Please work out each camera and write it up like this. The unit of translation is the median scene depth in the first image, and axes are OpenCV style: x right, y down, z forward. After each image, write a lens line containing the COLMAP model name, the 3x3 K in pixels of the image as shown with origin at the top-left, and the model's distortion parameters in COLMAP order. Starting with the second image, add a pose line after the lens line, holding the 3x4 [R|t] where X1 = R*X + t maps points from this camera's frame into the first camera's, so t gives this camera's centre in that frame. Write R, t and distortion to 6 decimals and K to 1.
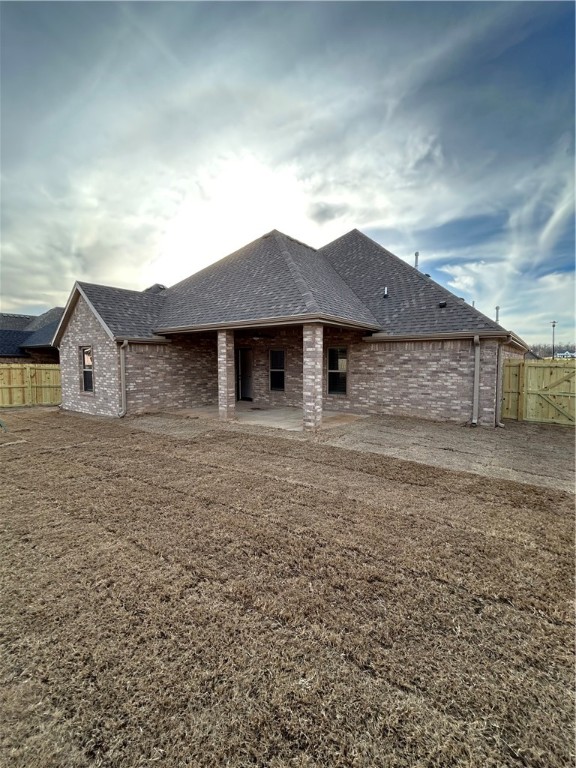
lens RADIAL K [[350.6, 0, 288.5], [0, 350.6, 383.6], [0, 0, 1]] dist [0.000120, -0.000046]
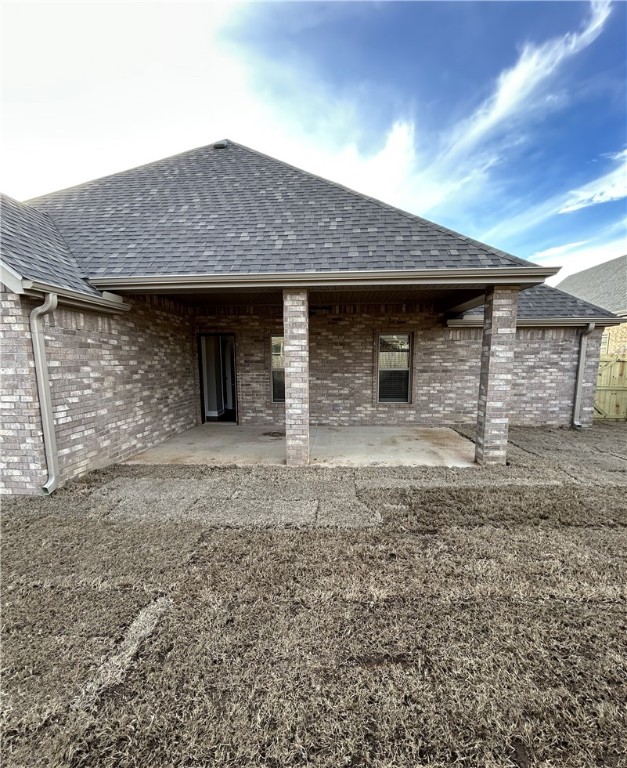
lens RADIAL K [[377.0, 0, 310.2], [0, 377.0, 423.2], [0, 0, 1]] dist [-0.010075, -0.000375]
pose [[0.840838, -0.092335, 0.533354, -0.455388], [0.038936, 0.993108, 0.110546, -0.019187], [-0.539885, -0.072185, 0.838638, 0.496102]]
